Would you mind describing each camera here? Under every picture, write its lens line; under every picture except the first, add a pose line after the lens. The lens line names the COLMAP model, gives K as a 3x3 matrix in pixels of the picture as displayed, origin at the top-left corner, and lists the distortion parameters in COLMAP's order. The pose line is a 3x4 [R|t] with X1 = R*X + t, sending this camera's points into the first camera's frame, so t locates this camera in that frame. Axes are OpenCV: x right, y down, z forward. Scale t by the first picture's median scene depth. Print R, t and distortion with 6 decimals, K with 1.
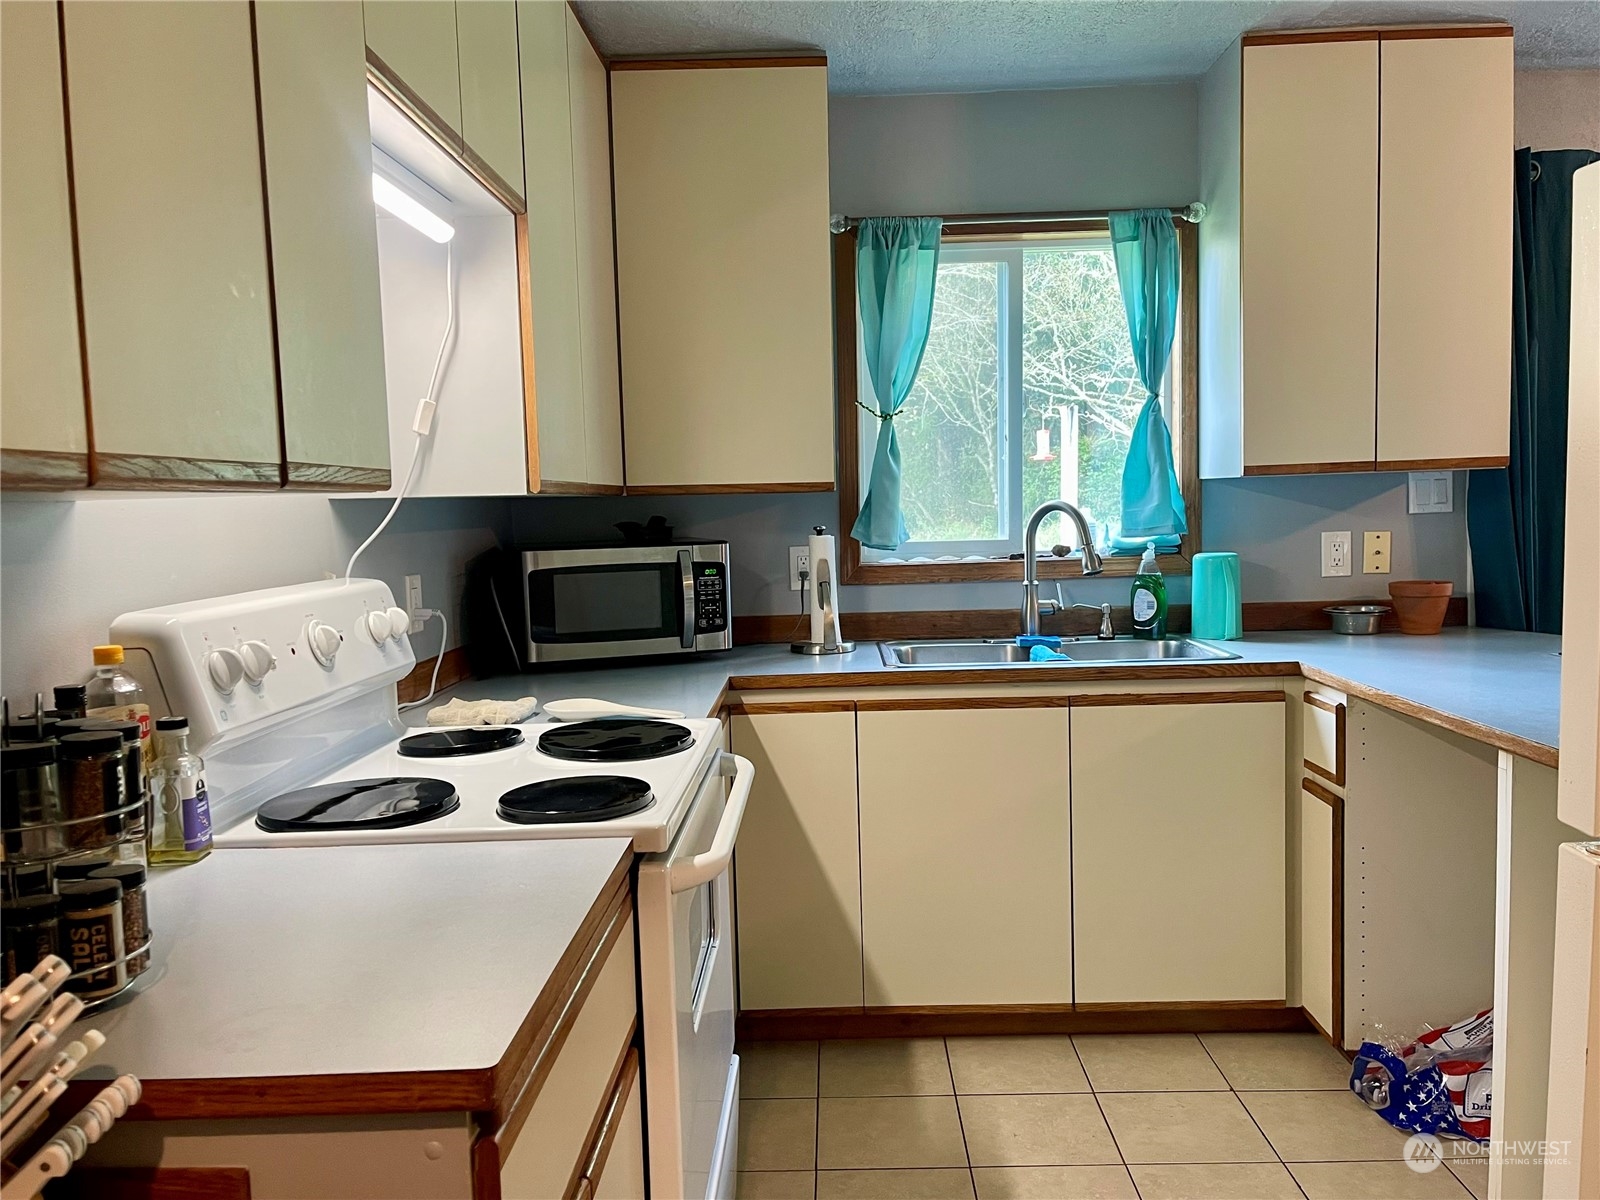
lens RADIAL K [[1273.0, 0, 805.7], [0, 1273.0, 602.3], [0, 0, 1]] dist [0.039541, -0.045321]
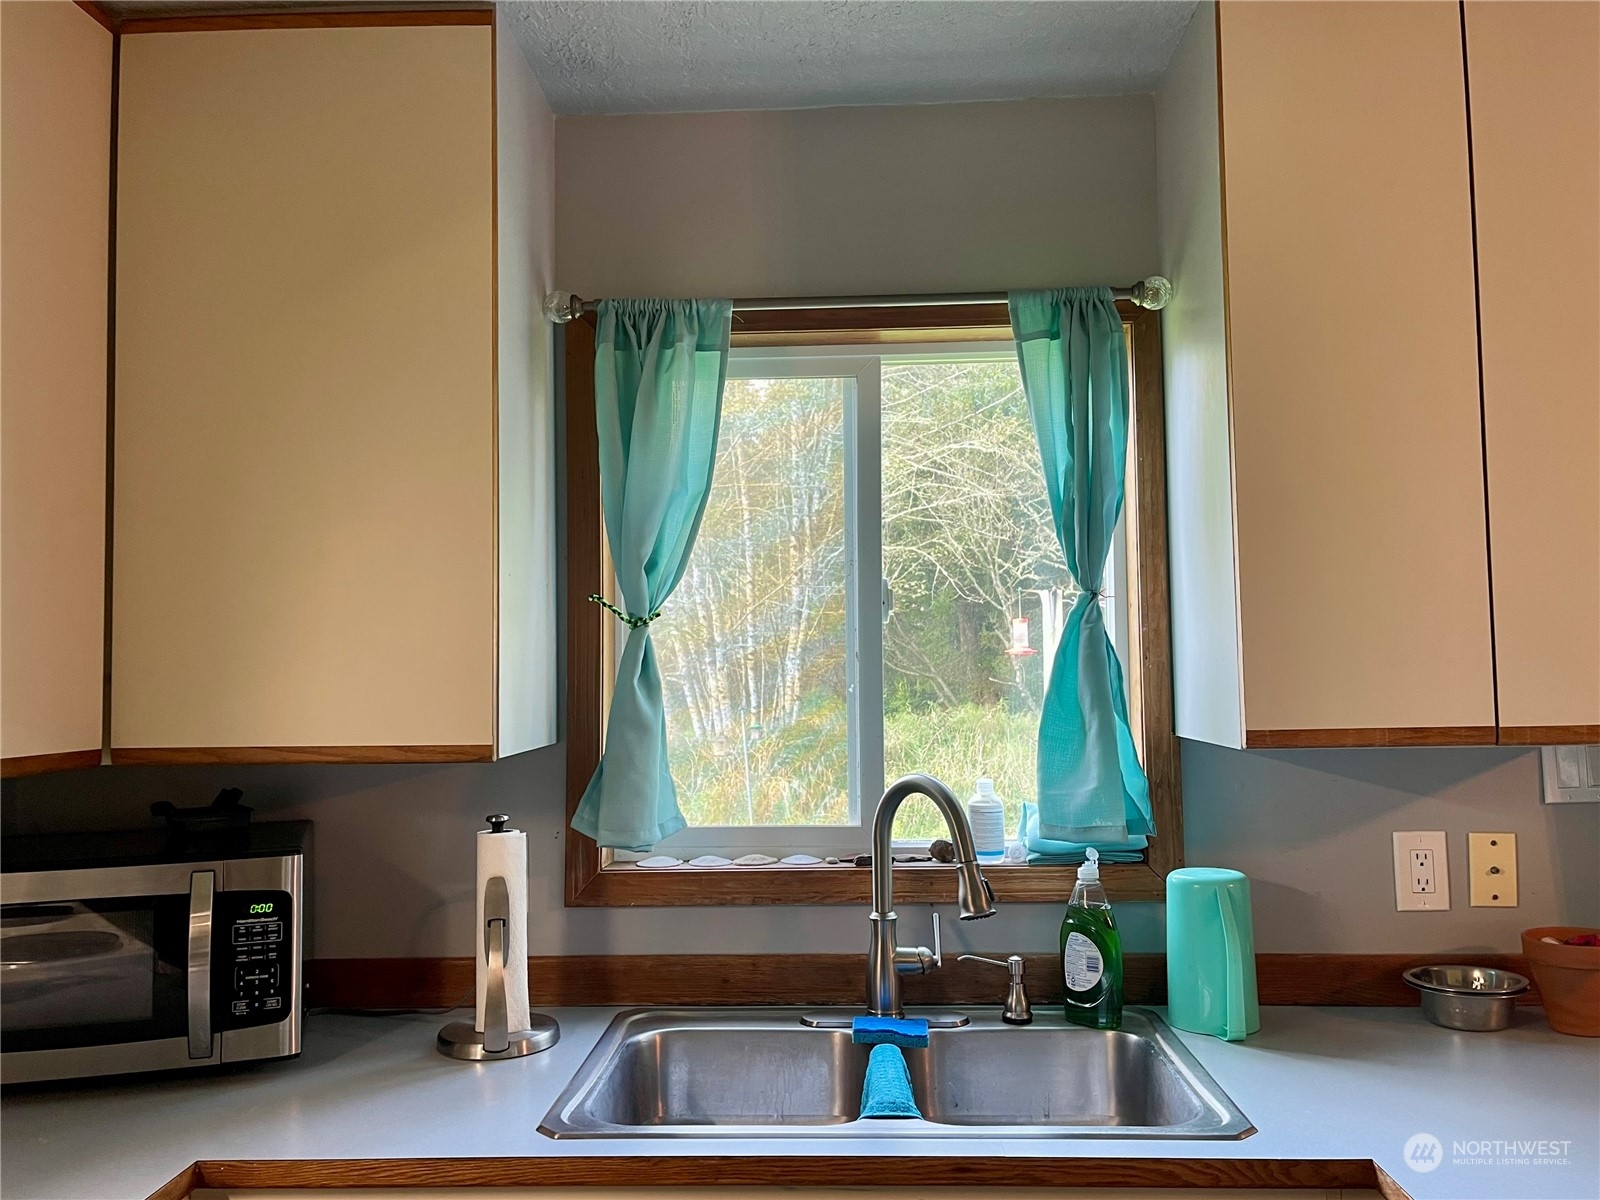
lens RADIAL K [[1273.0, 0, 797.4], [0, 1273.0, 594.7], [0, 0, 1]] dist [0.039541, -0.045321]
pose [[0.999444, 0.012069, -0.031079, 0.156518], [-0.016272, 0.990190, -0.138780, -0.078463], [0.029099, 0.139209, 0.989835, 0.418403]]
